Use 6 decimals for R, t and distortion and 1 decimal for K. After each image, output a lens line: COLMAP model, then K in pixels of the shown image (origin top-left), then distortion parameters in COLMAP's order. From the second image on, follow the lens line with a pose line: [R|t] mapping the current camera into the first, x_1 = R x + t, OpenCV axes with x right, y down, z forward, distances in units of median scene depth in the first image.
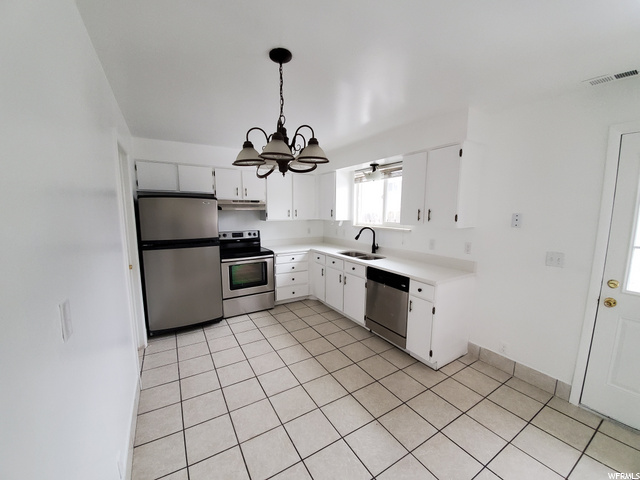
lens RADIAL K [[253.4, 0, 316.7], [0, 253.4, 241.5], [0, 0, 1]] dist [-0.000732, -0.000085]
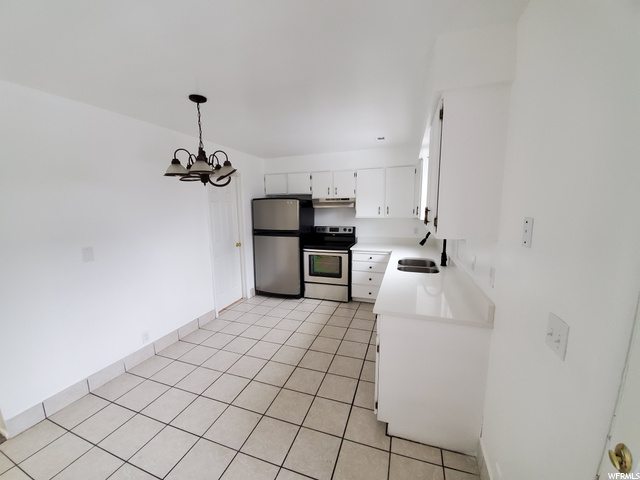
lens RADIAL K [[253.4, 0, 316.7], [0, 253.4, 241.5], [0, 0, 1]] dist [-0.000732, -0.000085]
pose [[0.637579, 0.099435, -0.763941, 0.550490], [-0.081305, 0.994782, 0.061624, -0.040412], [0.766083, 0.022822, 0.642337, 0.247821]]
